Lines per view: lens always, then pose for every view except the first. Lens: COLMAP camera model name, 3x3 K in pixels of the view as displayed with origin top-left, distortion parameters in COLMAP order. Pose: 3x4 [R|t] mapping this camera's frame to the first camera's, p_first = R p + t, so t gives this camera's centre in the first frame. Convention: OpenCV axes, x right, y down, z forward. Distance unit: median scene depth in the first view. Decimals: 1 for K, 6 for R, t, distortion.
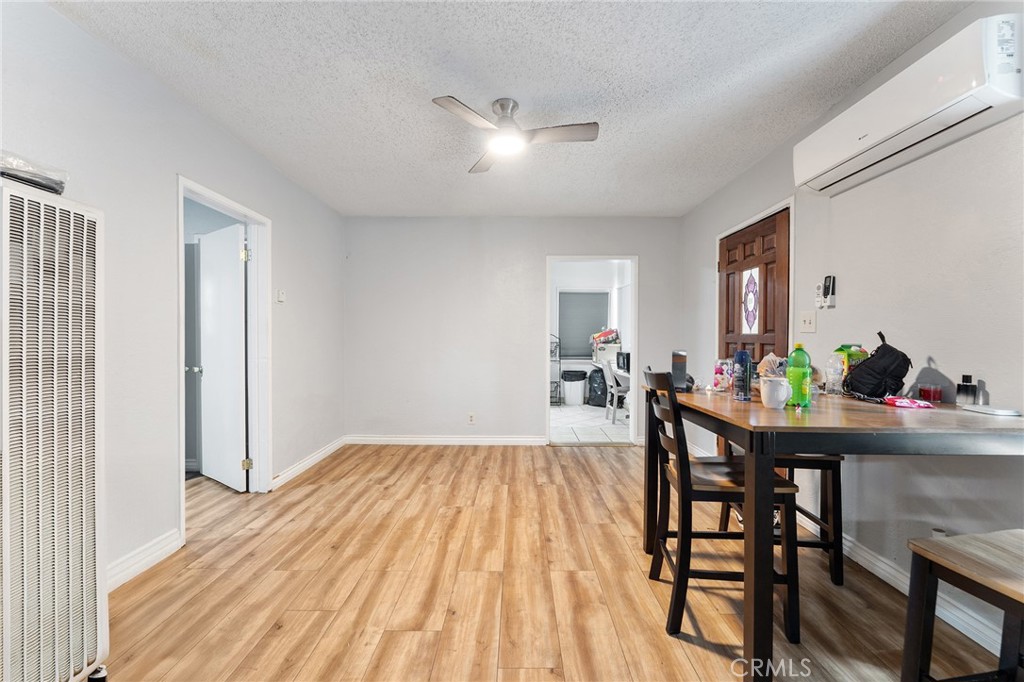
lens RADIAL K [[417.0, 0, 508.3], [0, 417.0, 344.3], [0, 0, 1]] dist [-0.005839, 0.000577]
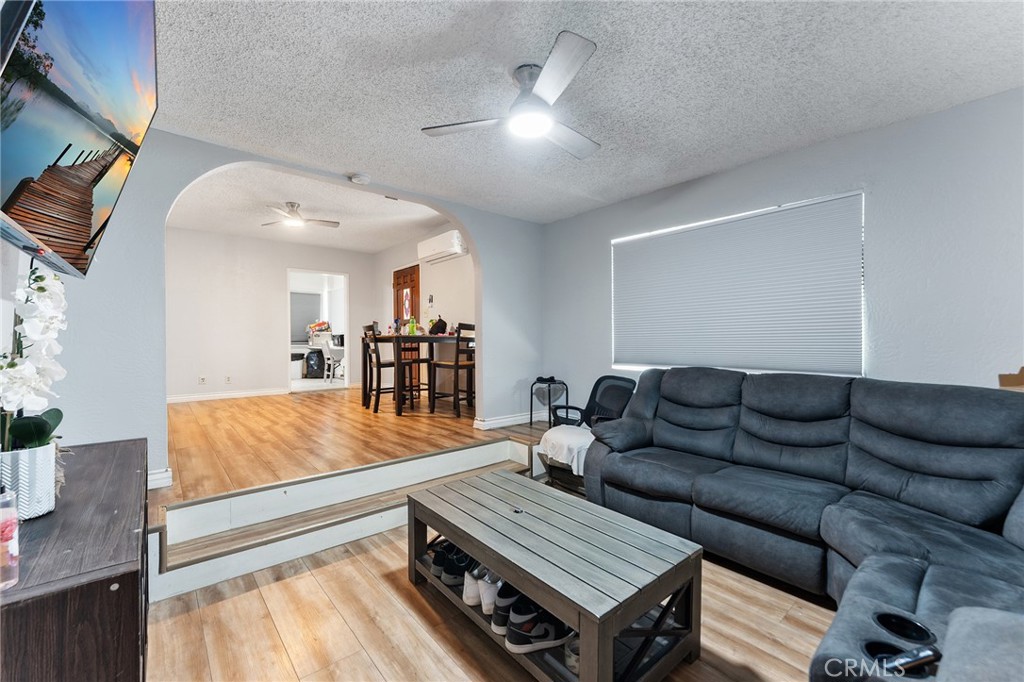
lens RADIAL K [[417.0, 0, 516.3], [0, 417.0, 342.6], [0, 0, 1]] dist [-0.005839, 0.000577]
pose [[0.747920, -0.011678, 0.663686, -0.539091], [0.019382, 0.999803, -0.004250, 0.148706], [-0.663505, 0.016042, 0.747999, -1.248955]]
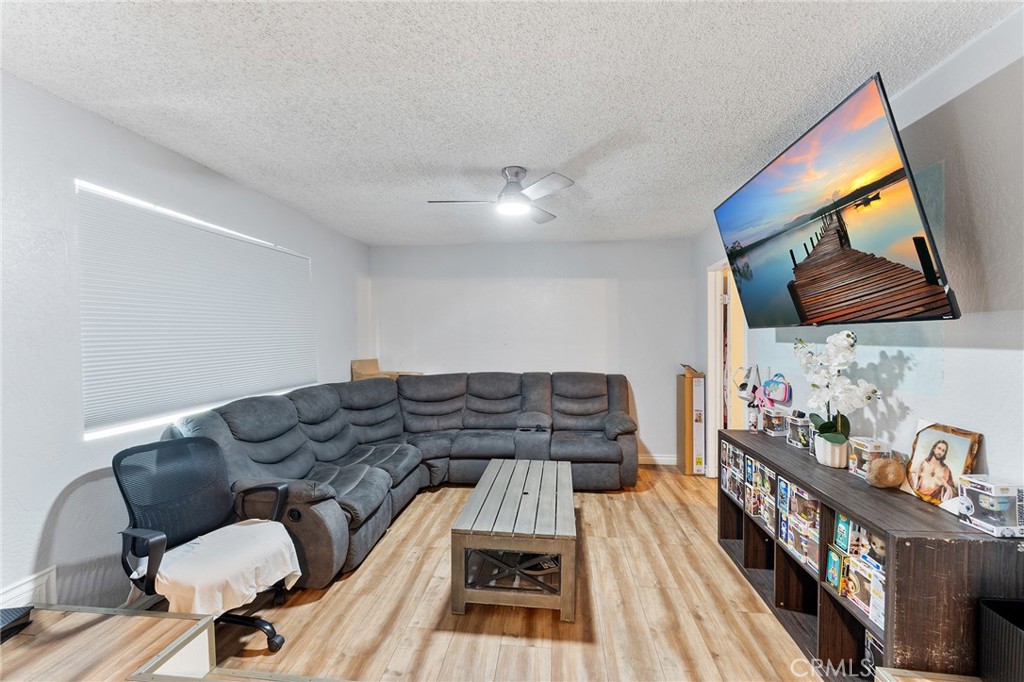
lens RADIAL K [[417.0, 0, 511.5], [0, 417.0, 338.9], [0, 0, 1]] dist [-0.005839, 0.000577]
pose [[-0.995617, -0.000702, 0.093520, -0.111814], [0.002558, 0.999393, 0.034734, 0.037623], [-0.093487, 0.034821, -0.995011, 0.295459]]
